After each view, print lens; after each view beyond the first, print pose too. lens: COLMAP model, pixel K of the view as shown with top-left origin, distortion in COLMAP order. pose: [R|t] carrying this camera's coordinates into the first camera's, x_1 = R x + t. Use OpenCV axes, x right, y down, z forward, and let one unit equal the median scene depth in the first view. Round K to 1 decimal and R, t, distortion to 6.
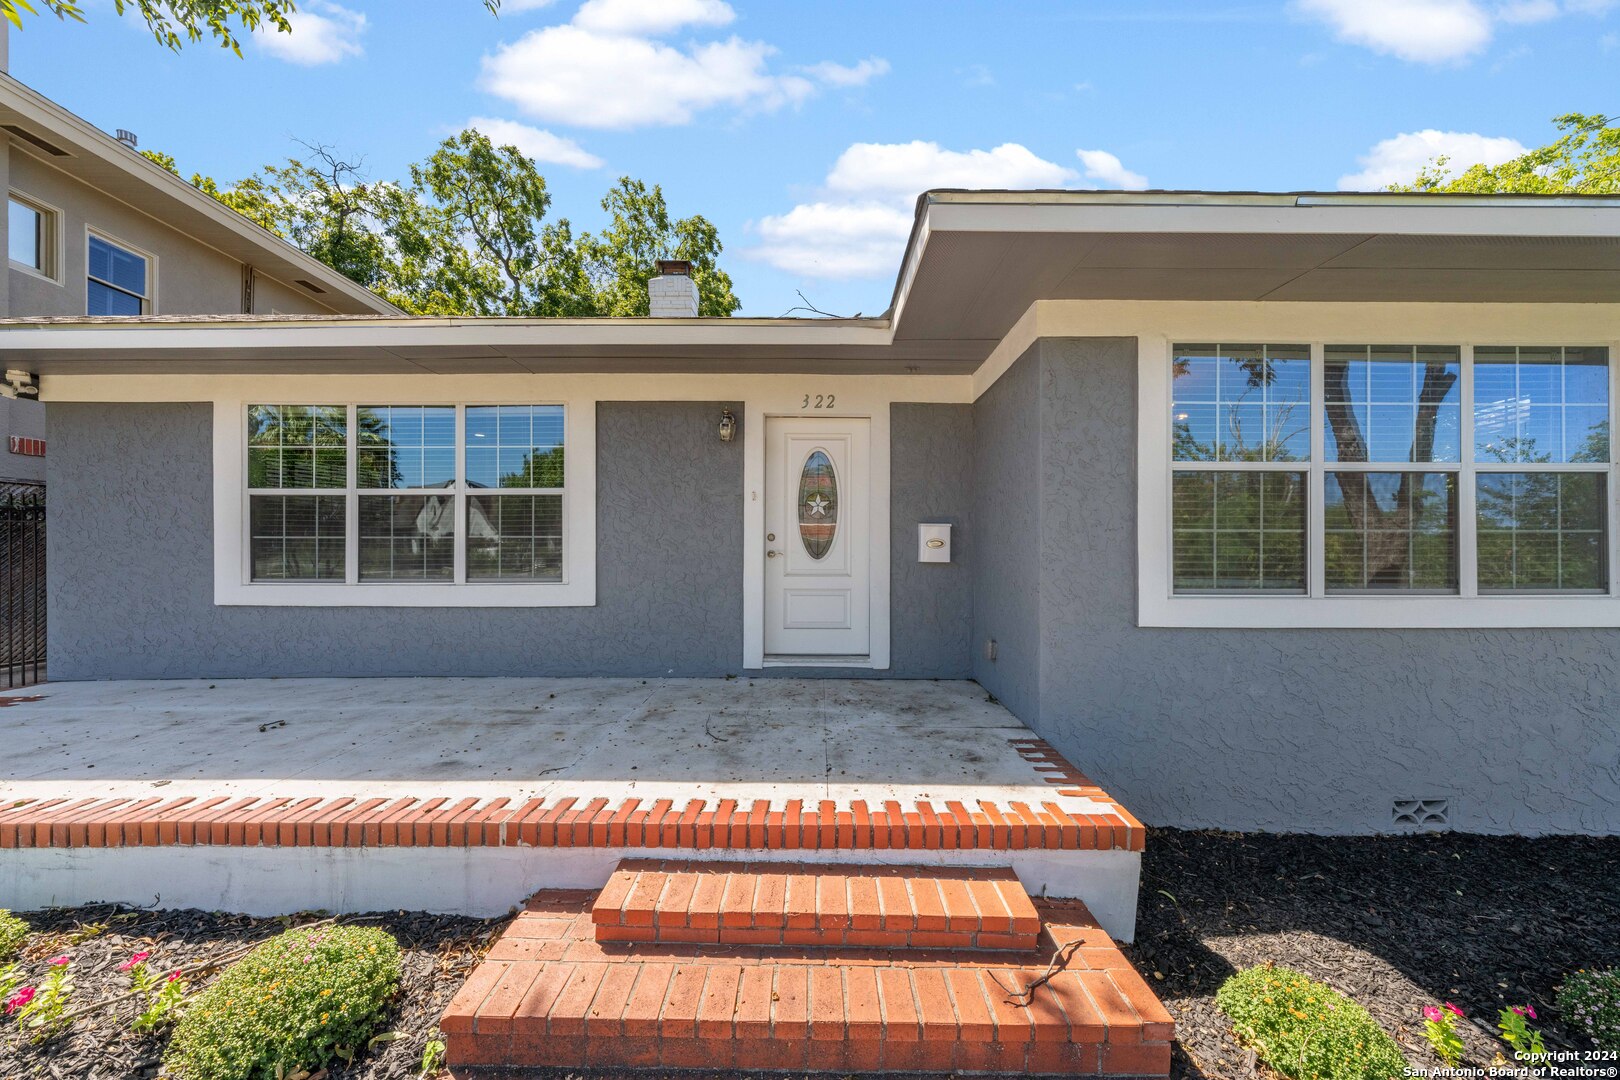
lens RADIAL K [[558.6, 0, 819.1], [0, 558.6, 553.5], [0, 0, 1]] dist [-0.002836, -0.000168]
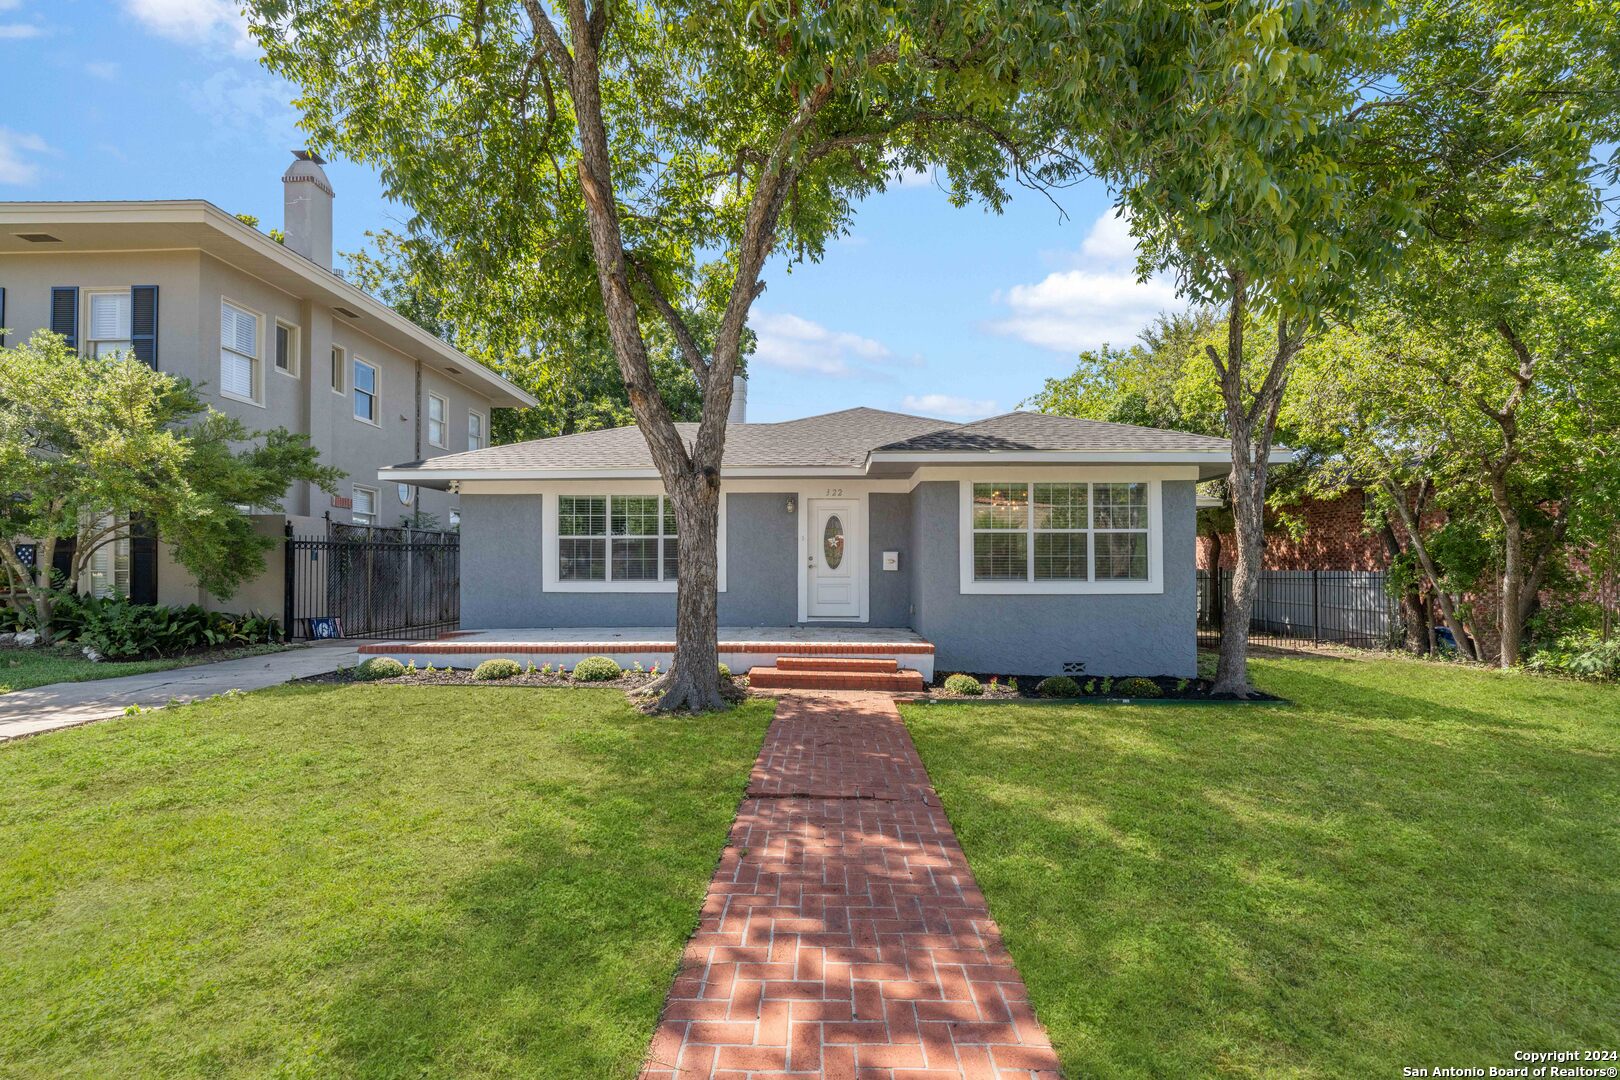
lens RADIAL K [[666.8, 0, 823.9], [0, 666.8, 567.1], [0, 0, 1]] dist [-0.002433, -0.000163]
pose [[0.999915, -0.002703, -0.012792, -0.008371], [0.002622, 0.999976, -0.006353, 0.019281], [0.012809, 0.006319, 0.999898, -1.479225]]
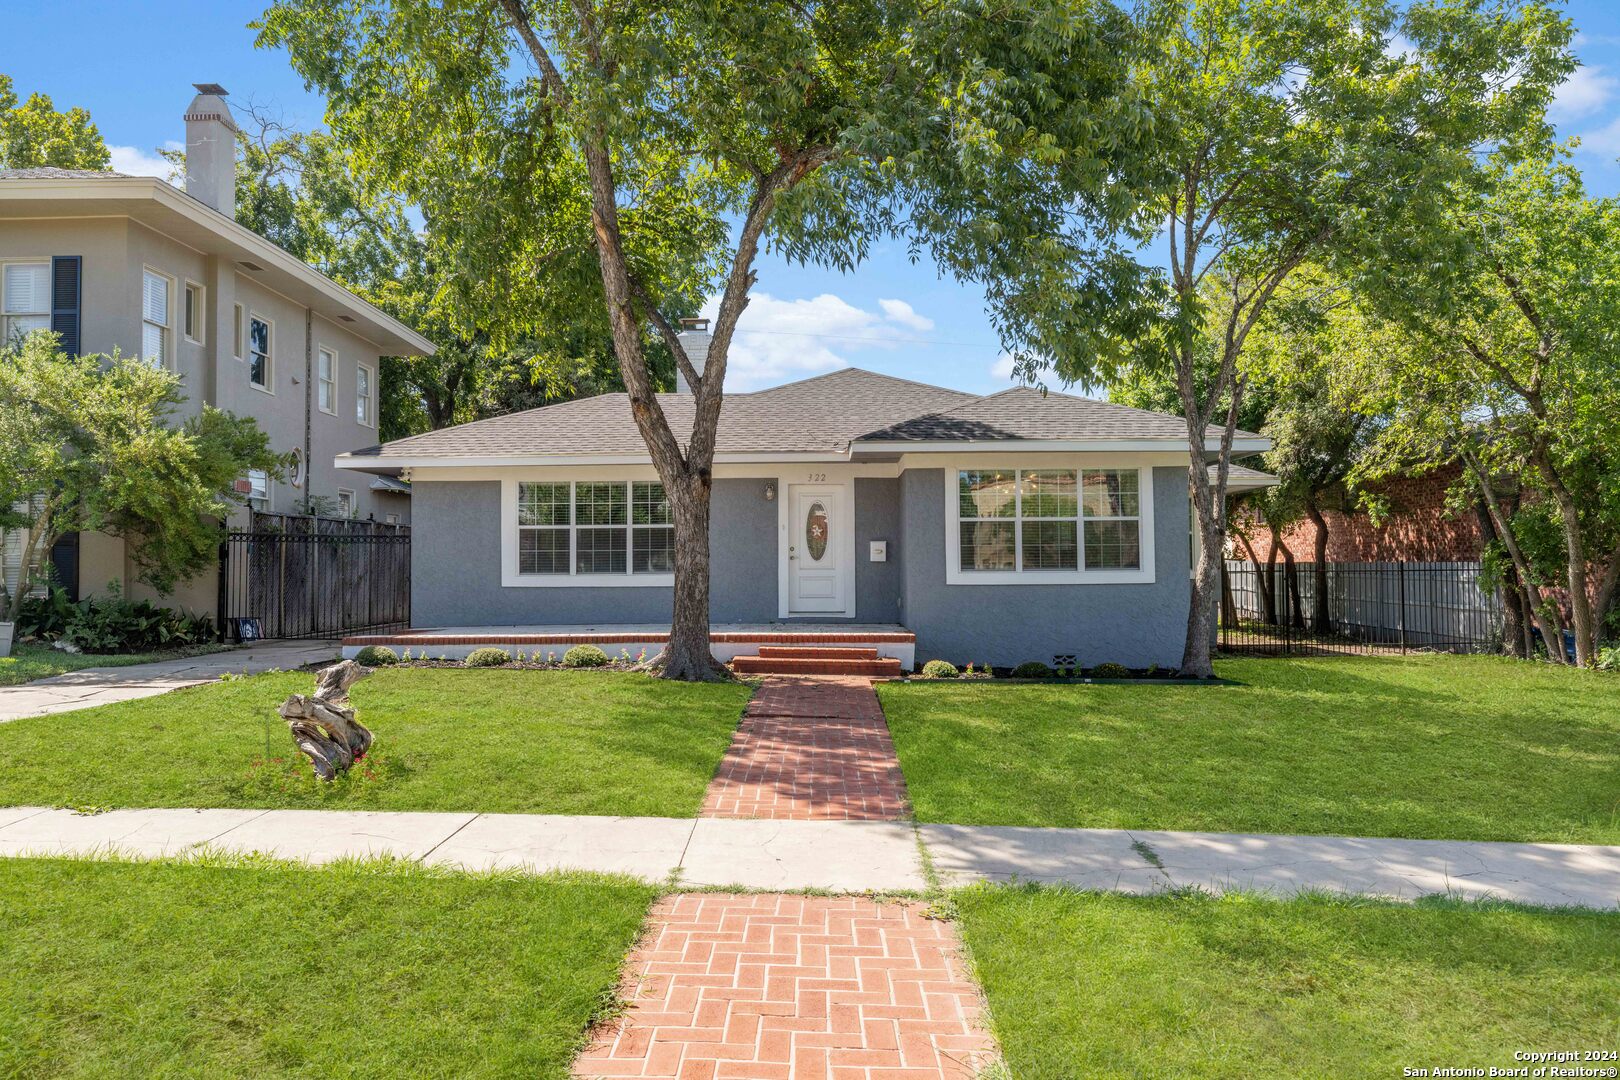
lens RADIAL K [[1100.7, 0, 815.0], [0, 1100.7, 548.8], [0, 0, 1]] dist [0.007351, 0.001718]
pose [[0.999915, -0.007667, -0.010522, 0.030470], [0.007443, 0.999747, -0.021244, 0.051872], [0.010683, 0.021164, 0.999719, -2.796864]]
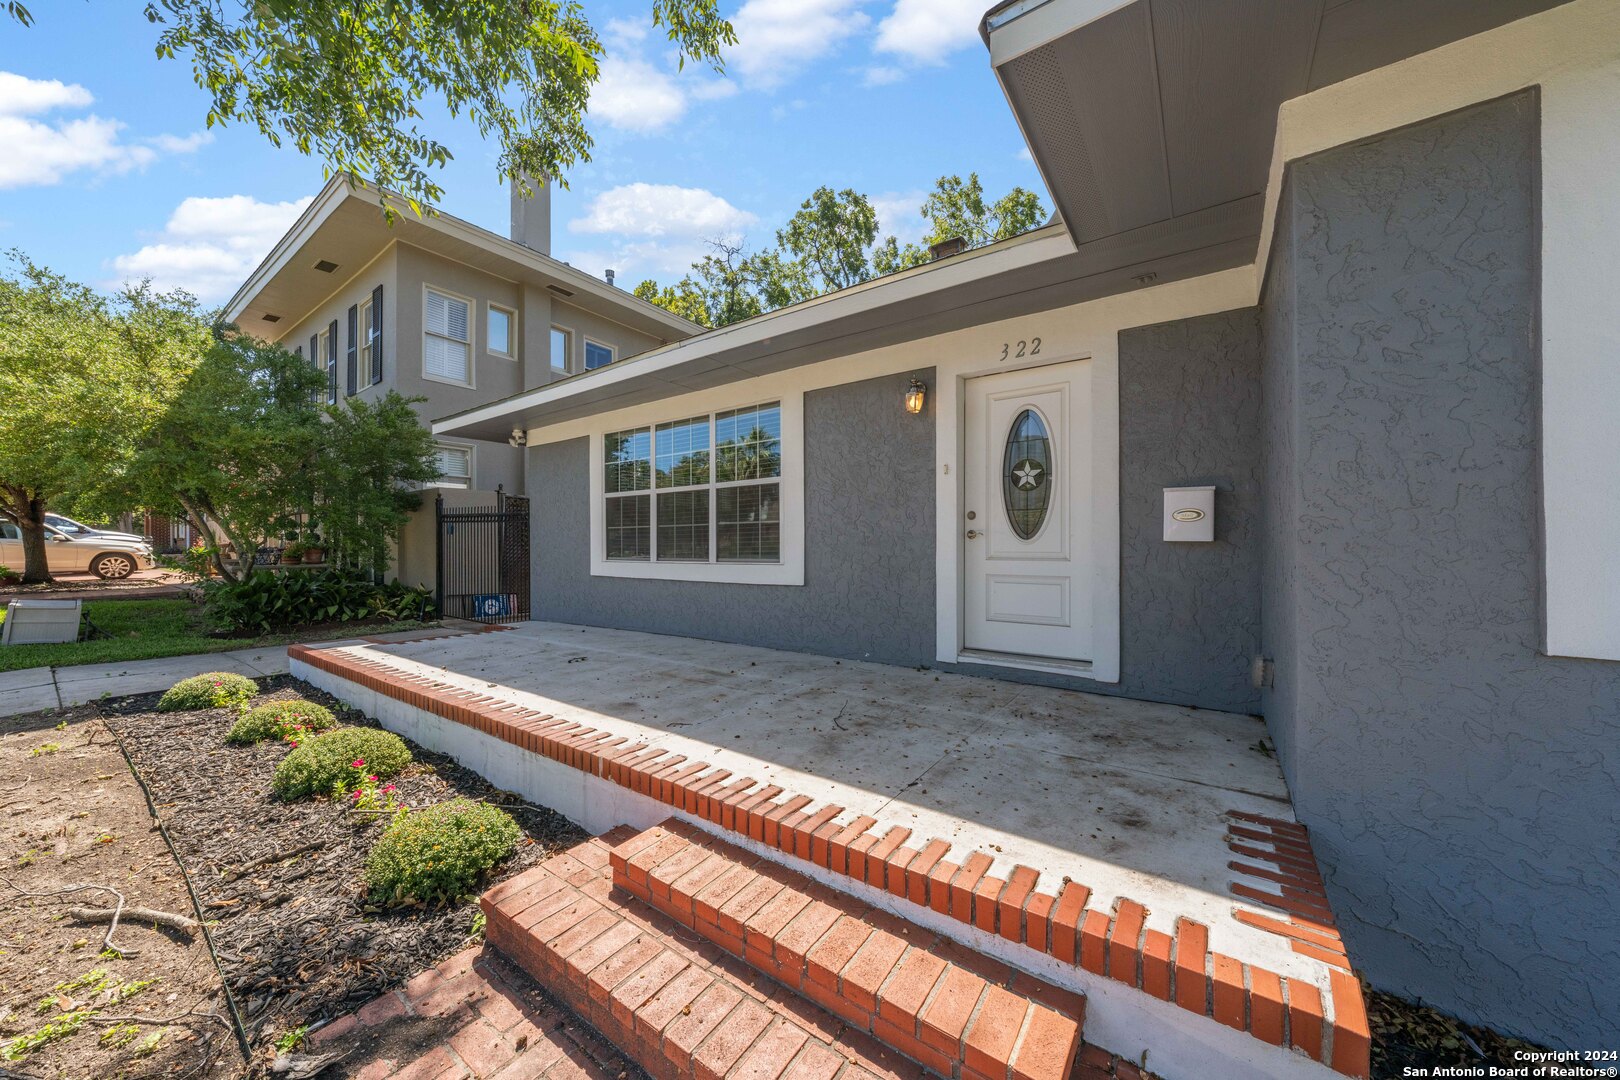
lens RADIAL K [[558.6, 0, 817.2], [0, 558.6, 545.6], [0, 0, 1]] dist [-0.002836, -0.000168]
pose [[0.819837, -0.004109, -0.572582, 0.228176], [0.001723, 0.999987, -0.004710, 0.023859], [0.572595, 0.002875, 0.819834, 0.148825]]
